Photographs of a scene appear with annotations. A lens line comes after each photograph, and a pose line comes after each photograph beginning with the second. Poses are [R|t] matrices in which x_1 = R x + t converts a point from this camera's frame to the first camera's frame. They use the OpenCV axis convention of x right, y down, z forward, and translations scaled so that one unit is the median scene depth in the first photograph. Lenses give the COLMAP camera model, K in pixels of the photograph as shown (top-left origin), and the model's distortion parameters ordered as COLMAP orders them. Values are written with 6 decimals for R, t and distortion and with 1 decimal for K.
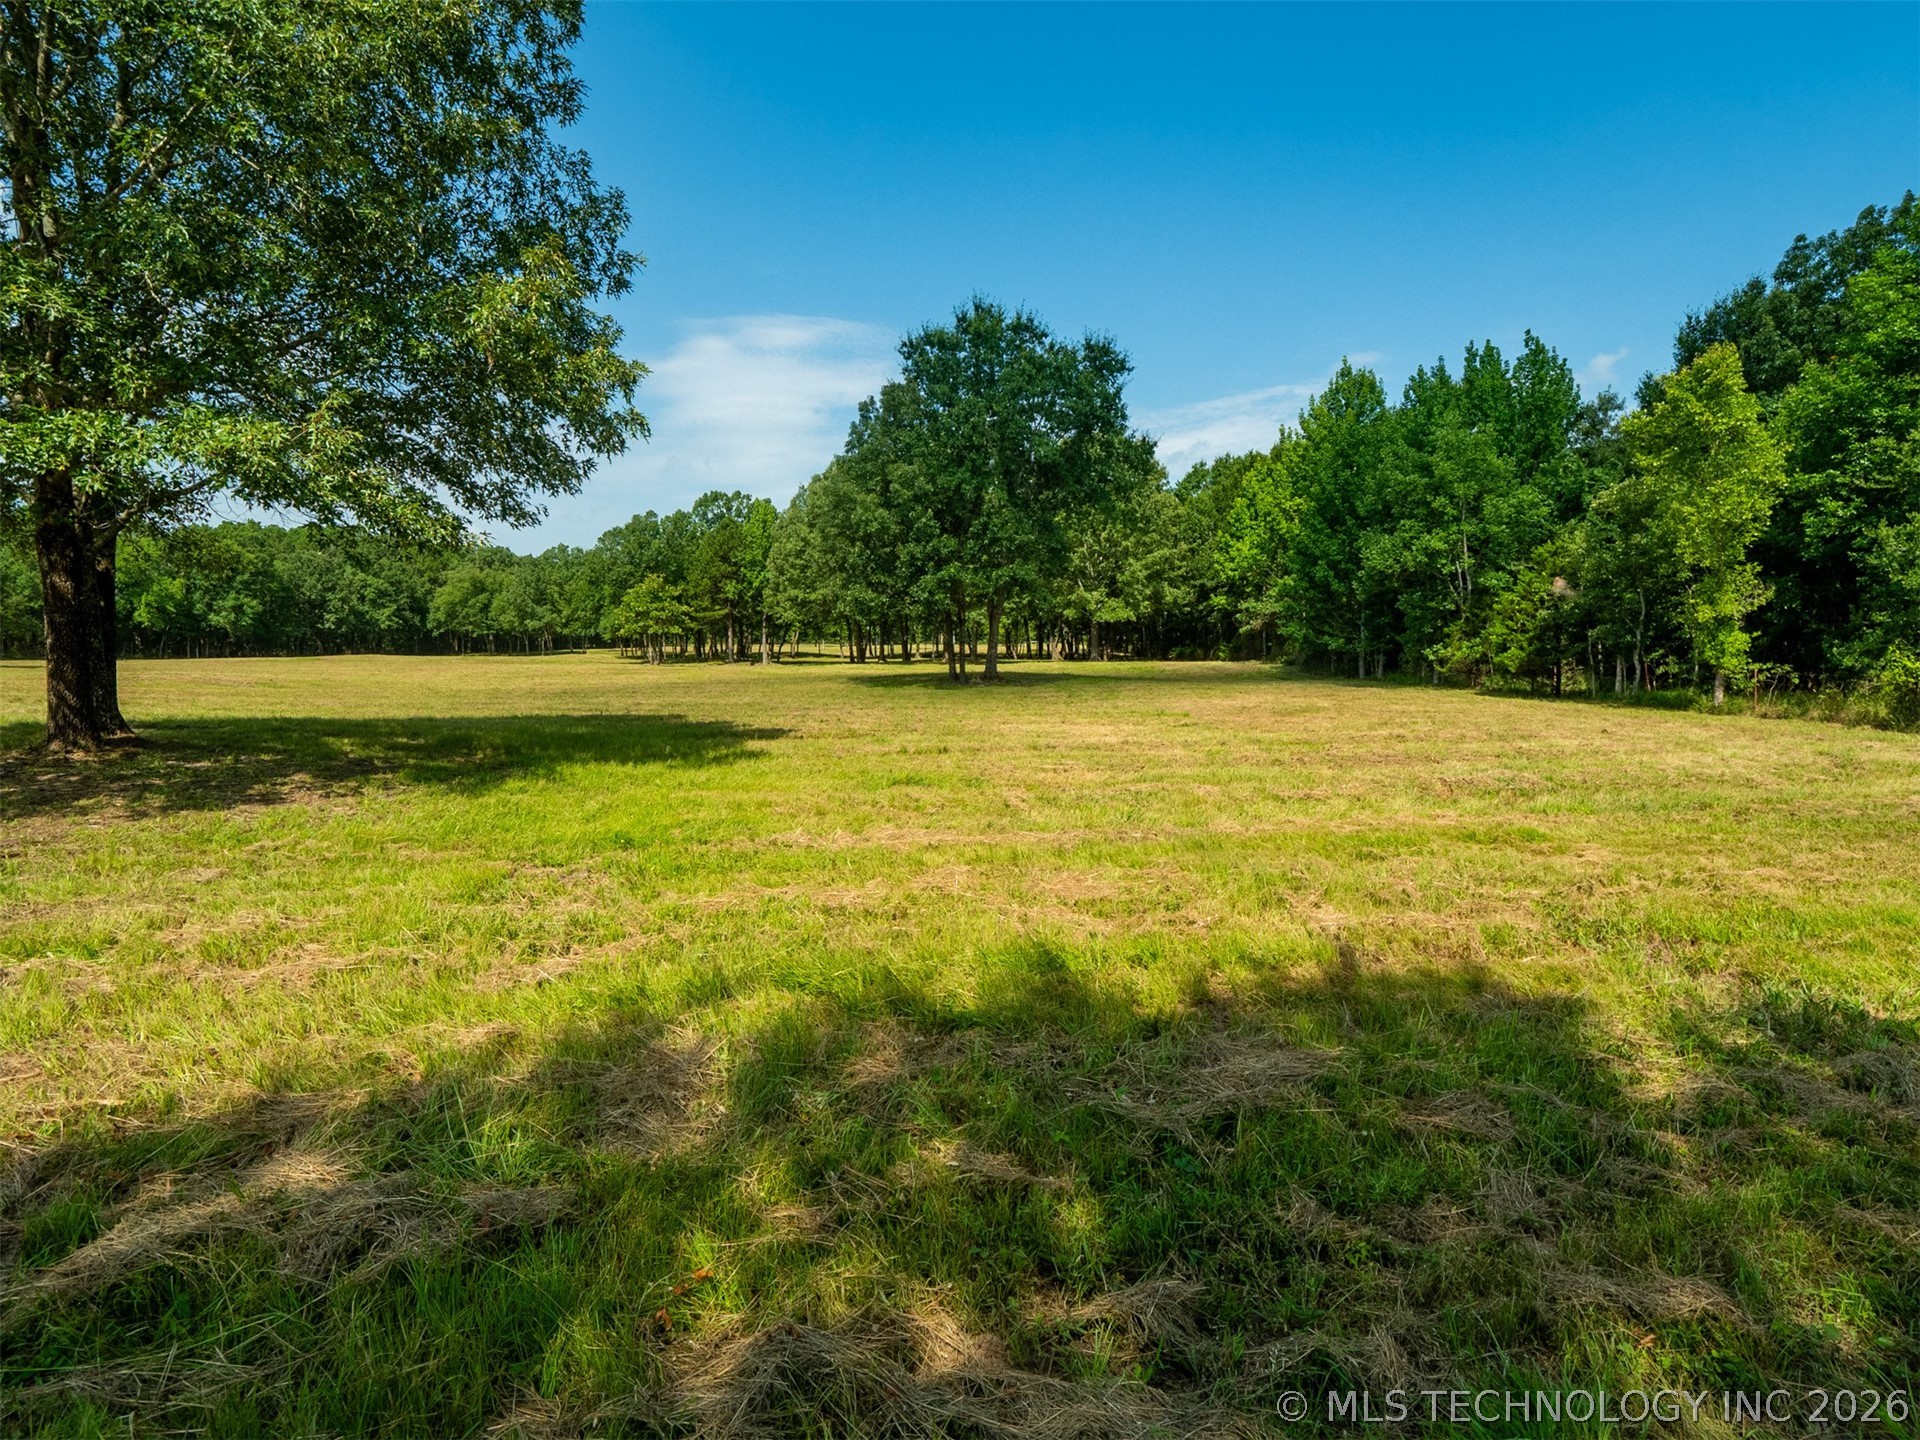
lens RADIAL K [[951.0, 0, 962.4], [0, 951.0, 719.6], [0, 0, 1]] dist [-0.014435, -0.002279]
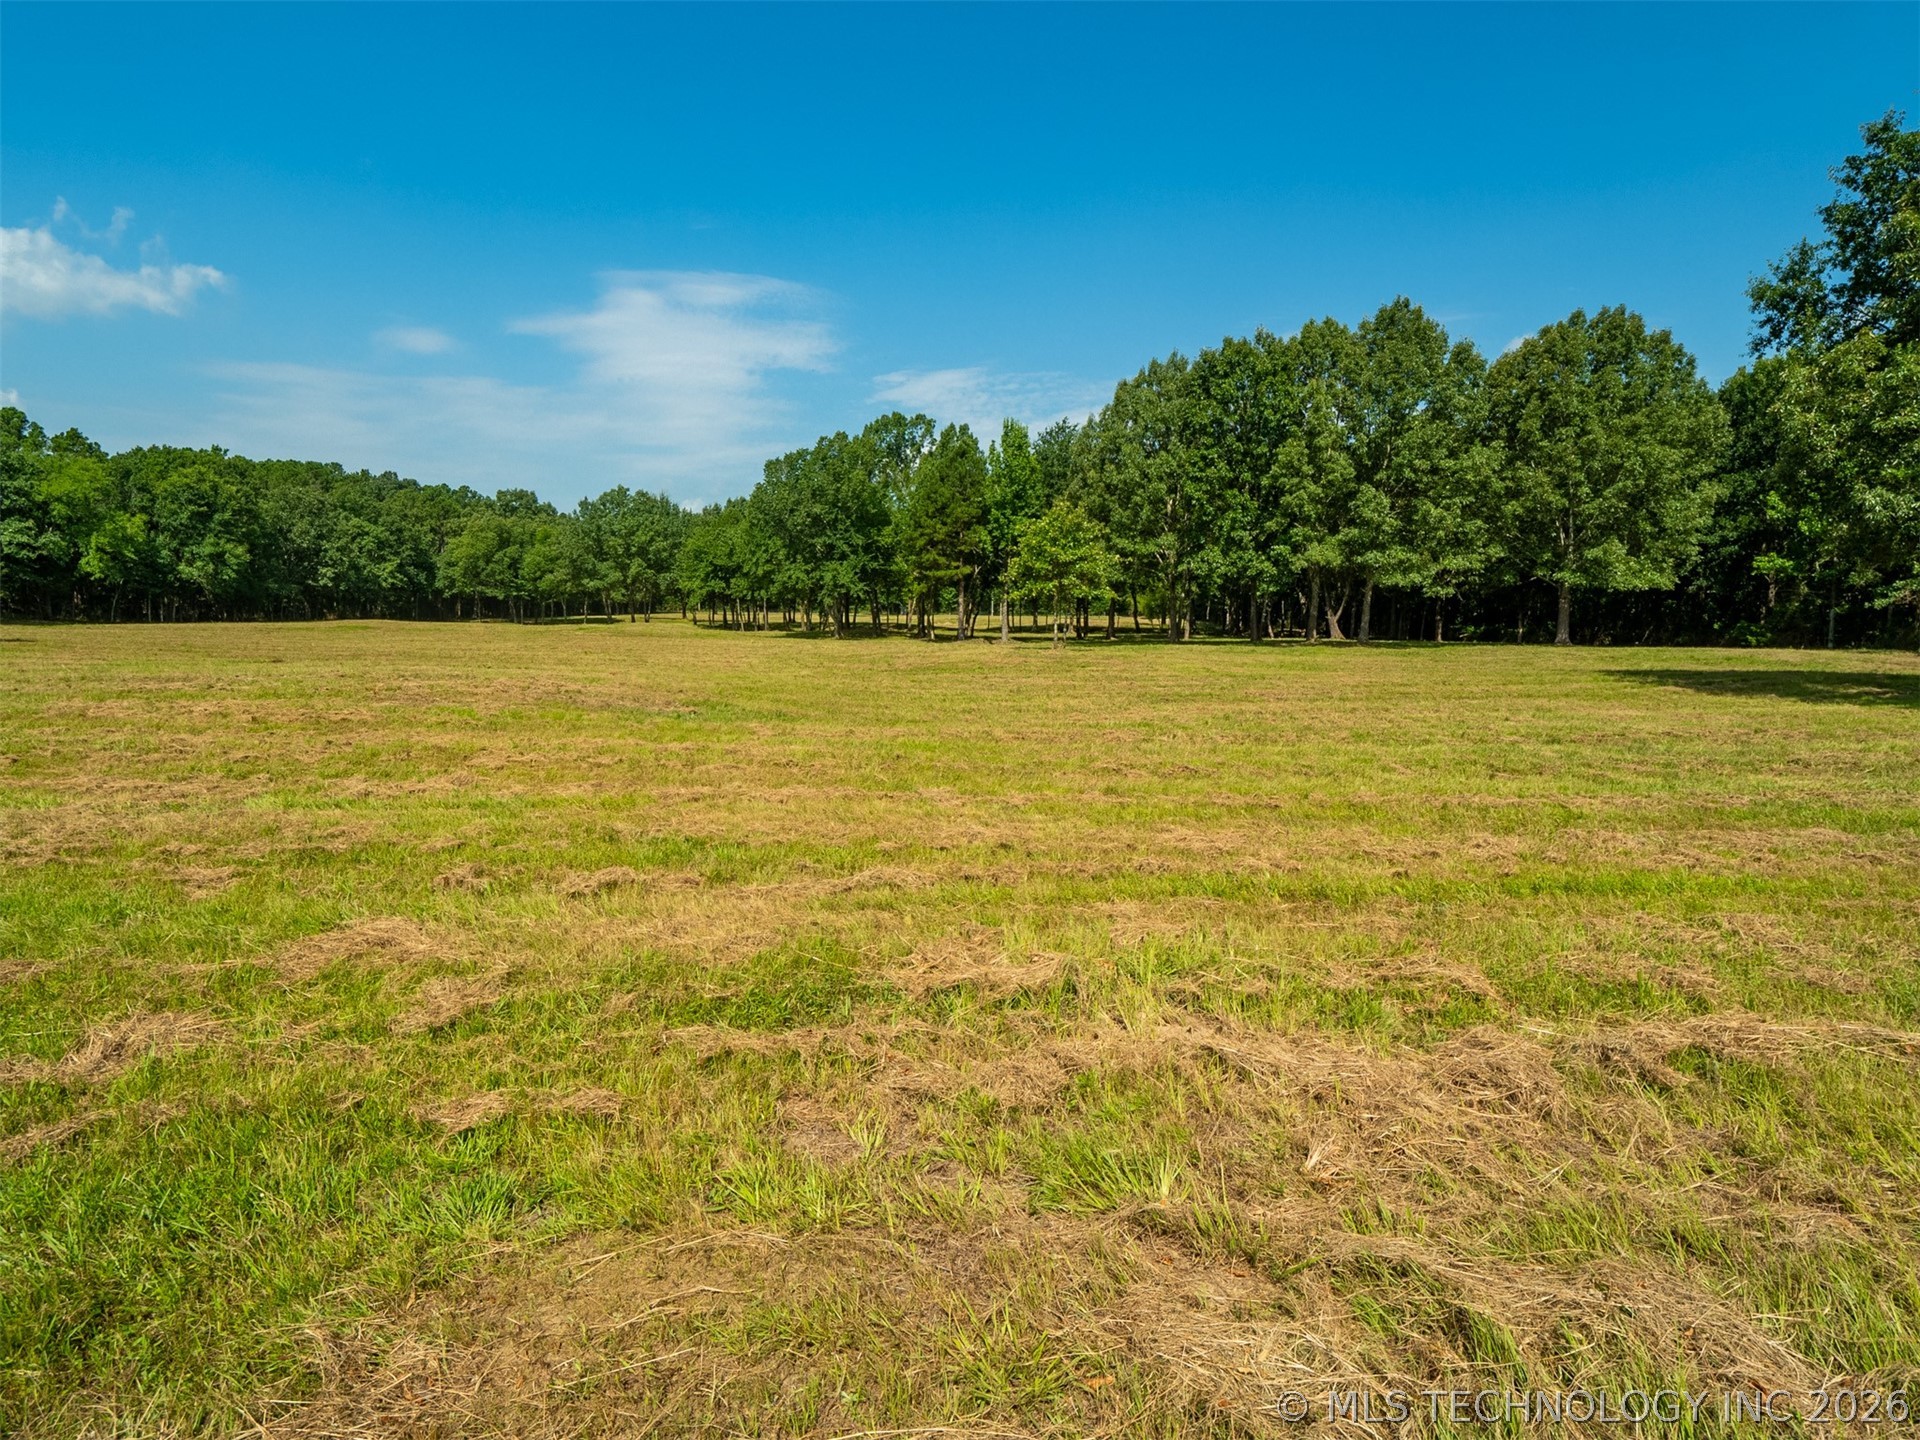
lens RADIAL K [[951.0, 0, 971.6], [0, 951.0, 716.3], [0, 0, 1]] dist [-0.014435, -0.002279]
pose [[0.996913, 0.003777, 0.078426, -0.185738], [-0.005946, 0.999606, 0.027444, -0.012066], [-0.078291, -0.027826, 0.996542, 0.162581]]
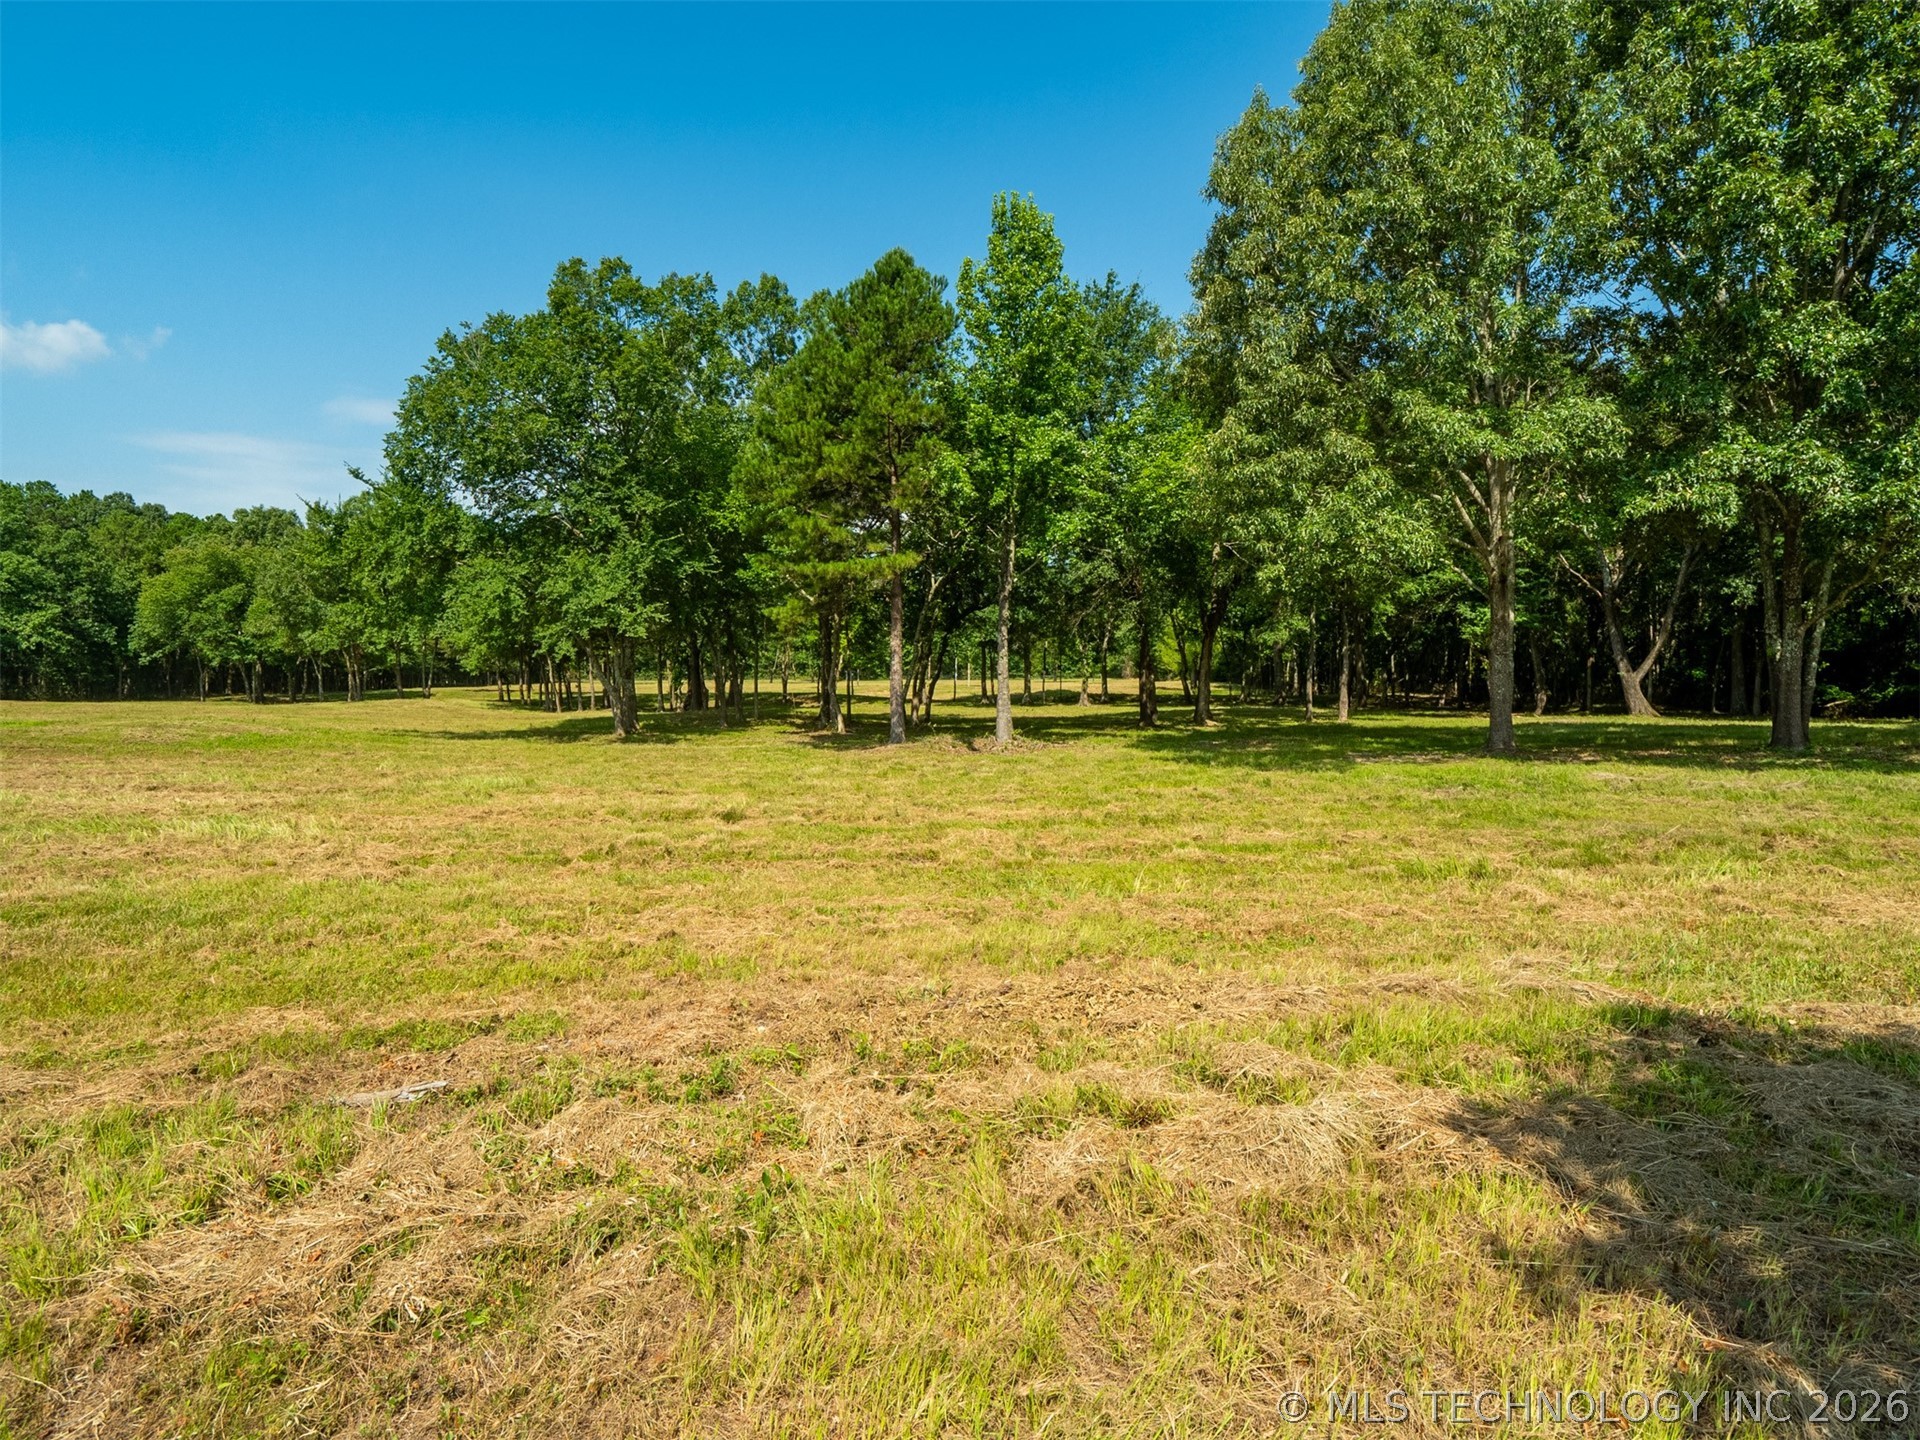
lens RADIAL K [[951.0, 0, 972.5], [0, 951.0, 714.1], [0, 0, 1]] dist [-0.014435, -0.002279]
pose [[0.992707, -0.006023, 0.120406, -0.161762], [0.011216, 0.999033, -0.042504, -0.034201], [-0.120033, 0.043544, 0.991814, 0.445165]]
